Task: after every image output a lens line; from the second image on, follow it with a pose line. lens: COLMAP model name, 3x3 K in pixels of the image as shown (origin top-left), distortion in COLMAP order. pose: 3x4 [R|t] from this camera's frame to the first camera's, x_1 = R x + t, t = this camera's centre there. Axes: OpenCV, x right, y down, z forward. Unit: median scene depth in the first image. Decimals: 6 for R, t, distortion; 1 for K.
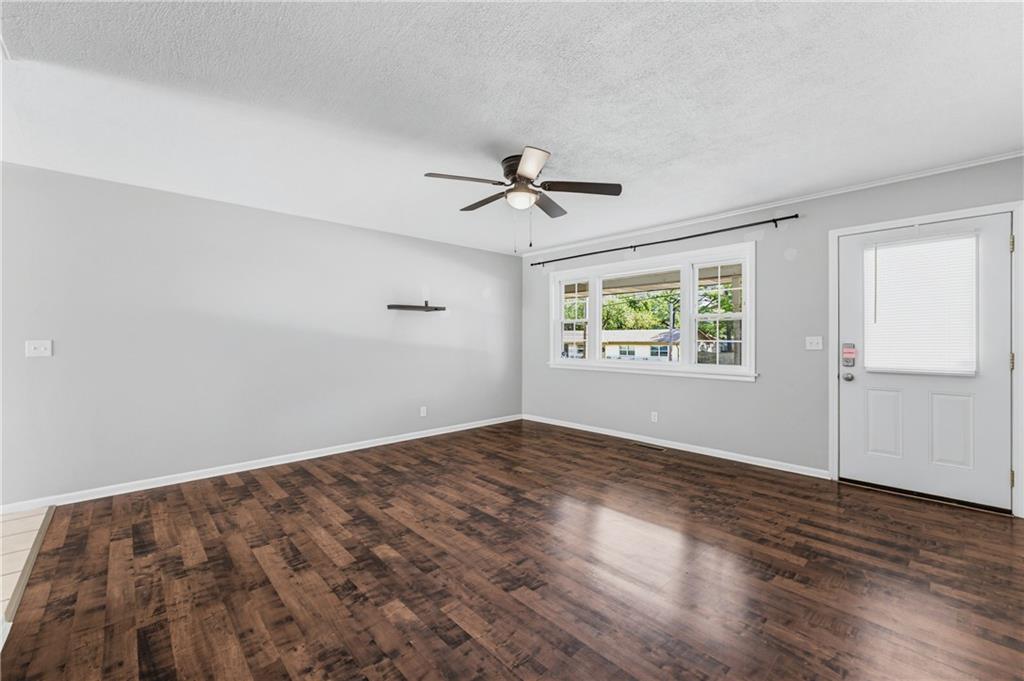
lens RADIAL K [[418.1, 0, 514.6], [0, 418.1, 344.9], [0, 0, 1]] dist [-0.002713, 0.000915]
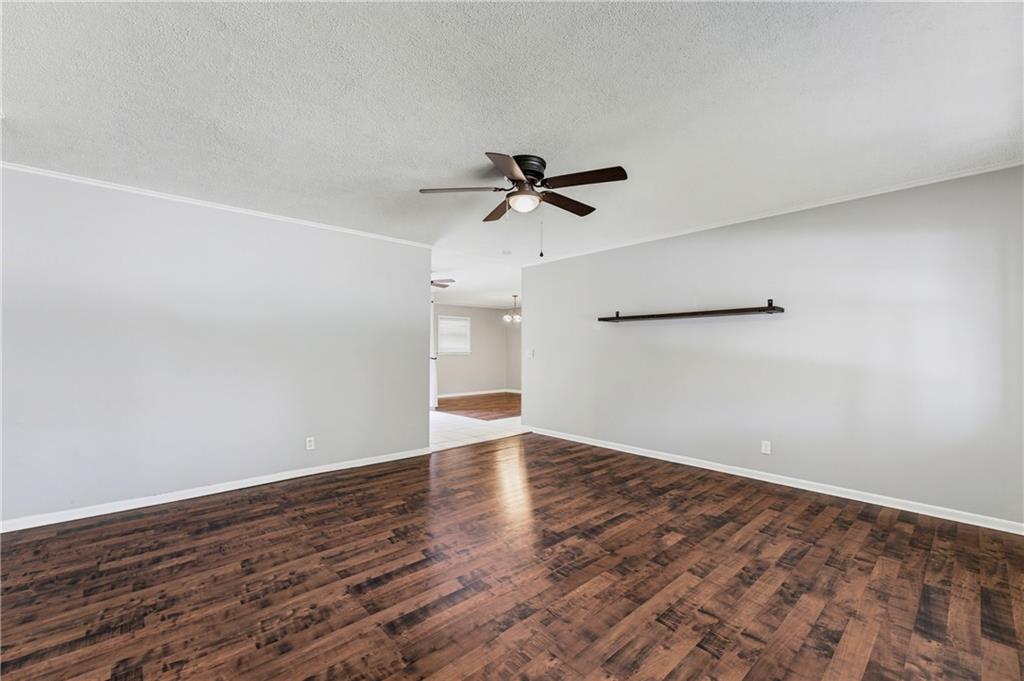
lens RADIAL K [[418.1, 0, 512.3], [0, 418.1, 339.9], [0, 0, 1]] dist [-0.002713, 0.000915]
pose [[-0.019019, -0.019886, -0.999621, 0.861903], [-0.016108, 0.999679, -0.019581, -0.016494], [0.999689, 0.015729, -0.019333, 0.880330]]
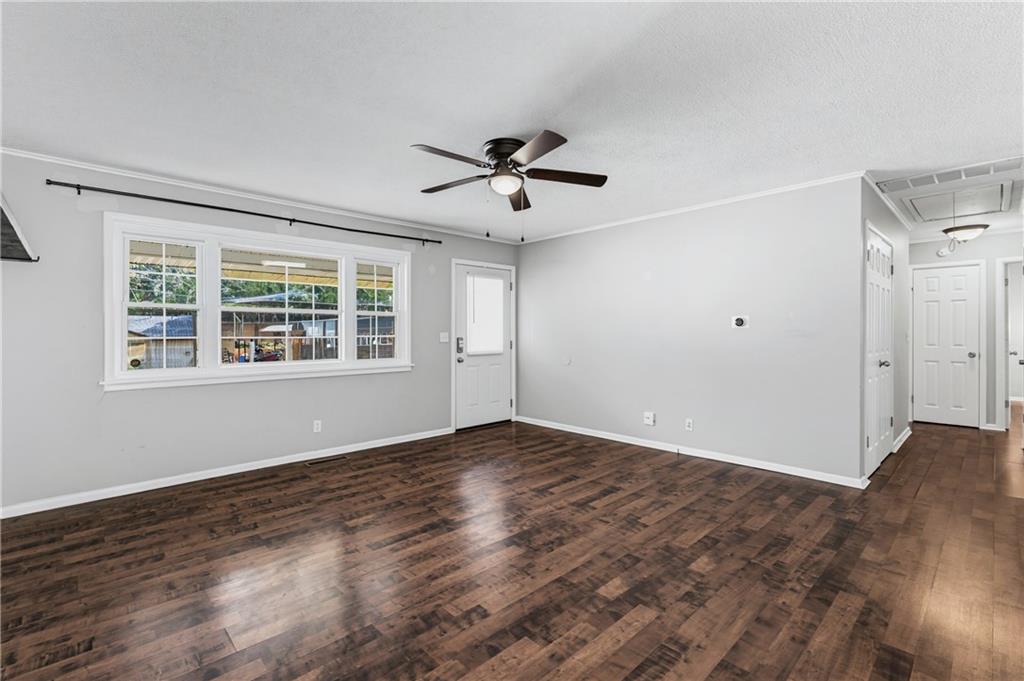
lens RADIAL K [[469.1, 0, 508.4], [0, 469.1, 333.0], [0, 0, 1]] dist [0.001075, 0.000509]
pose [[-0.011796, 0.000659, 0.999930, -0.921387], [0.020896, 0.999782, -0.000413, -0.014452], [-0.999712, 0.020889, -0.011808, 0.895086]]
